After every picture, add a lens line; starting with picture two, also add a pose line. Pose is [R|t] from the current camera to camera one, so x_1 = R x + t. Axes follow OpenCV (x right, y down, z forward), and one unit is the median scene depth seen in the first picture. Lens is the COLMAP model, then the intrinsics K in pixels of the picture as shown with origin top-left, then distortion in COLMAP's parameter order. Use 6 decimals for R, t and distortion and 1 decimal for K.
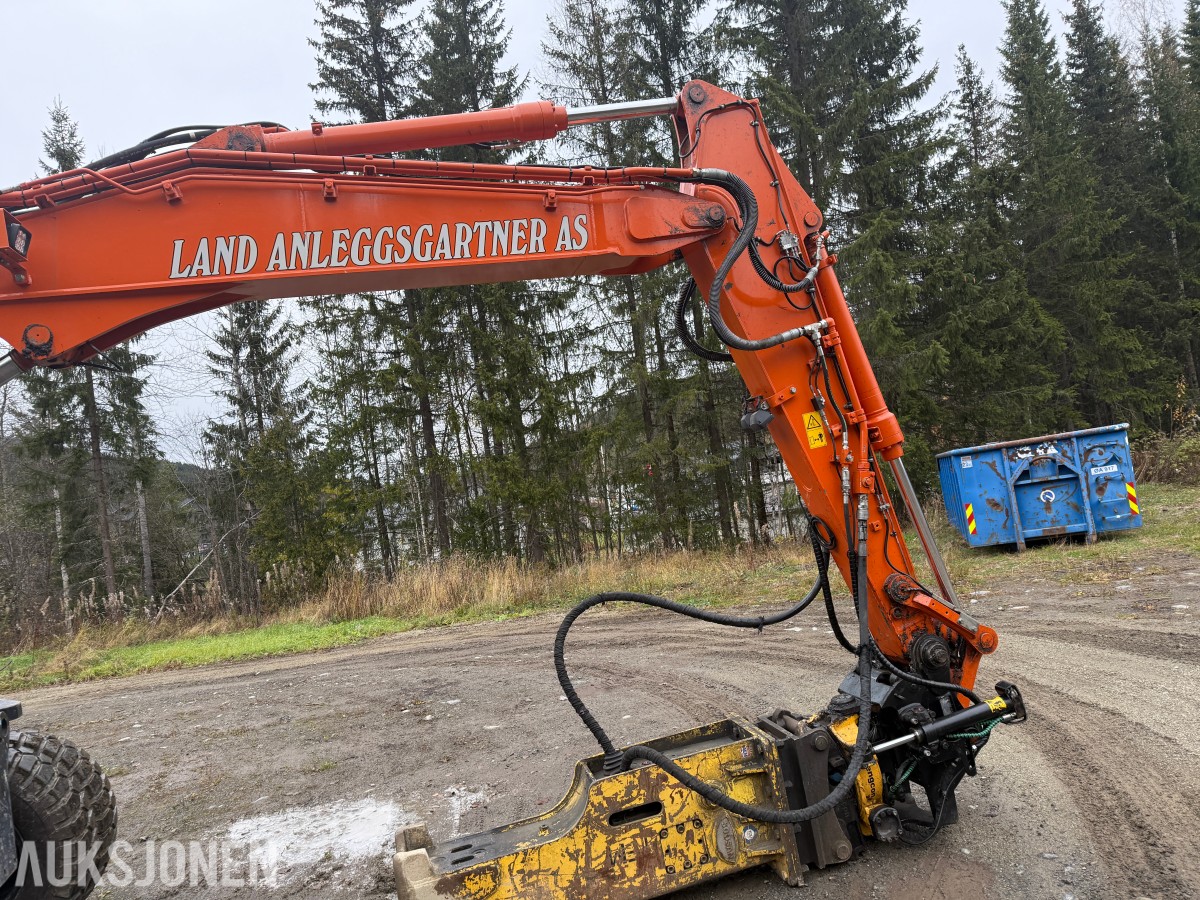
lens RADIAL K [[836.0, 0, 599.2], [0, 836.0, 456.1], [0, 0, 1]] dist [0.085448, -0.102871]
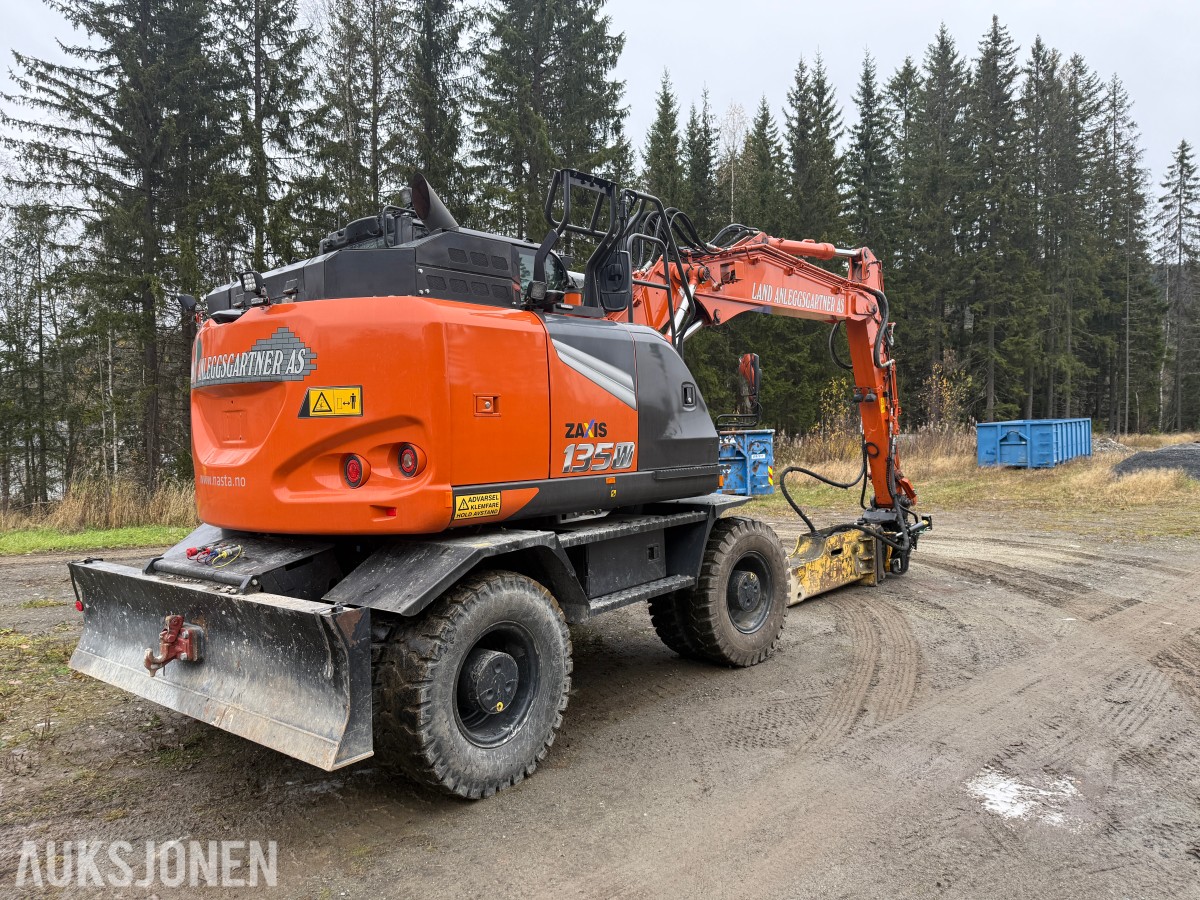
lens RADIAL K [[840.3, 0, 598.1], [0, 840.3, 439.9], [0, 0, 1]] dist [0.098822, -0.103667]
pose [[0.836393, 0.121090, 0.534588, -1.660272], [-0.122087, 0.991948, -0.033676, 0.243893], [-0.534362, -0.037100, 0.844441, -0.589053]]
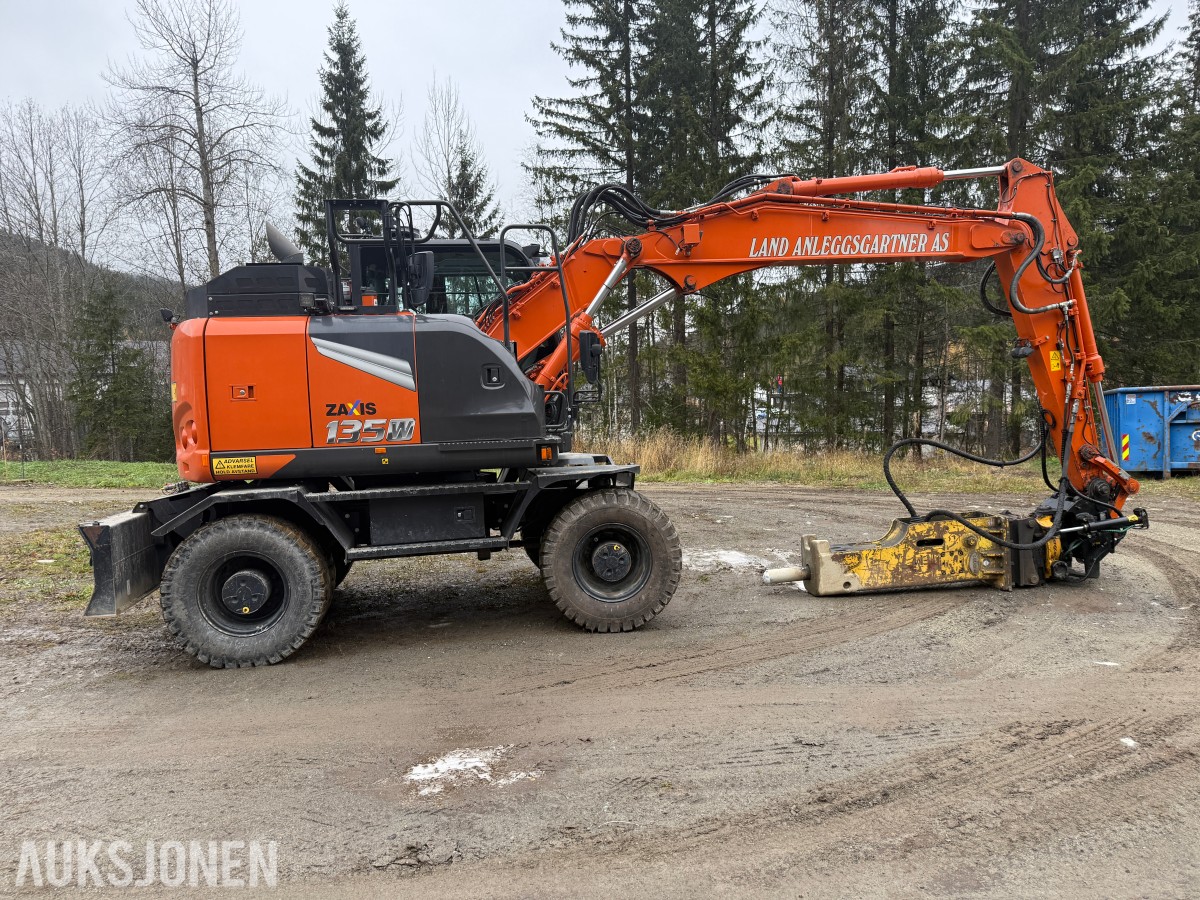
lens RADIAL K [[841.6, 0, 600.0], [0, 841.6, 450.0], [0, 0, 1]] dist [0.016858, -0.006242]
pose [[0.983250, 0.123848, -0.133722, -0.437411], [-0.107590, 0.986601, 0.122649, 0.040413], [0.147120, -0.106207, 0.983400, -0.951880]]
